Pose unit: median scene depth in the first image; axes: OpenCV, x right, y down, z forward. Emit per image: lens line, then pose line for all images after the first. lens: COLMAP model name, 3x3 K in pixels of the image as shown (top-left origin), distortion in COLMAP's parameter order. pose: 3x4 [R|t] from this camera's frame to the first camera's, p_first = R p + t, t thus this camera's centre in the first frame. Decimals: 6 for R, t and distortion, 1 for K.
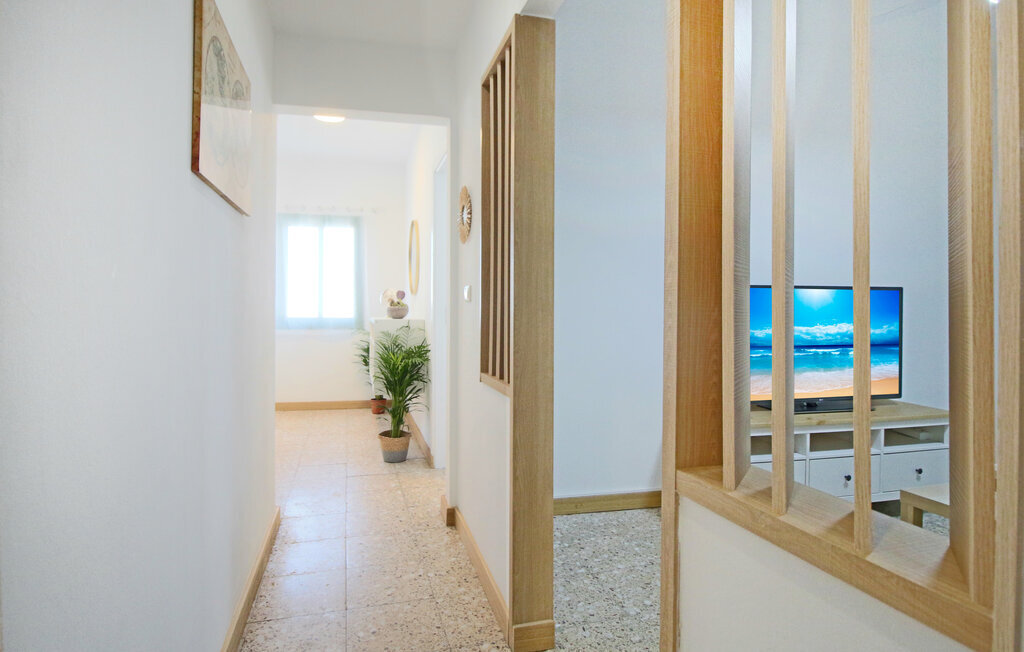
lens RADIAL K [[518.6, 0, 479.0], [0, 518.6, 302.9], [0, 0, 1]] dist [-0.003889, -0.000886]
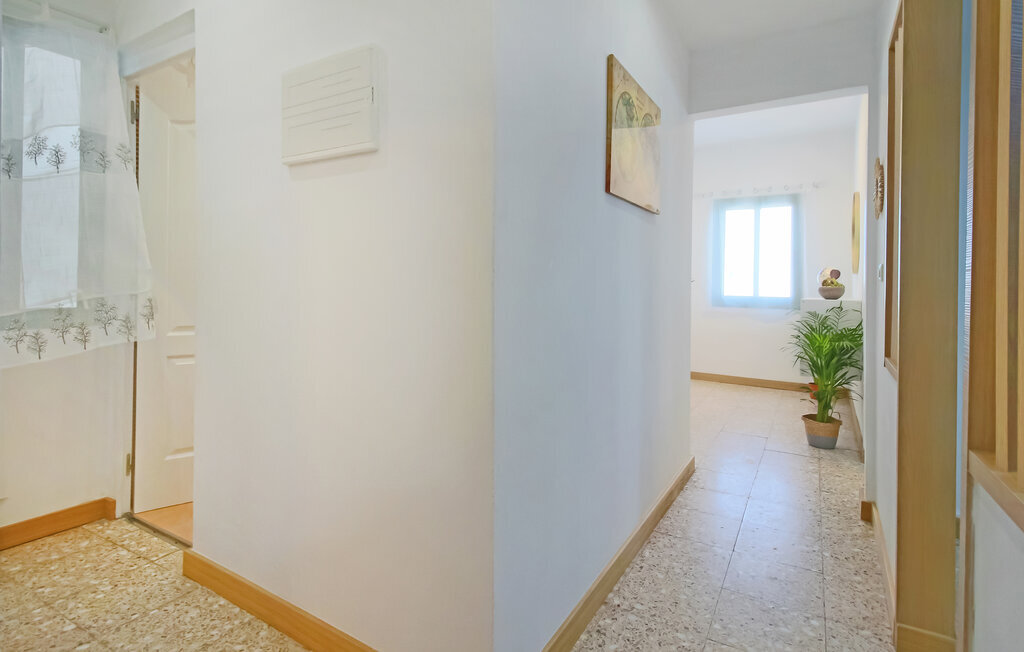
lens RADIAL K [[504.5, 0, 511.6], [0, 504.5, 273.3], [0, 0, 1]] dist [0.001340, 0.000110]
pose [[0.702259, -0.009116, -0.711863, 0.107377], [-0.003188, 0.999868, -0.015949, -0.000443], [0.711915, 0.013470, 0.702137, -0.075066]]
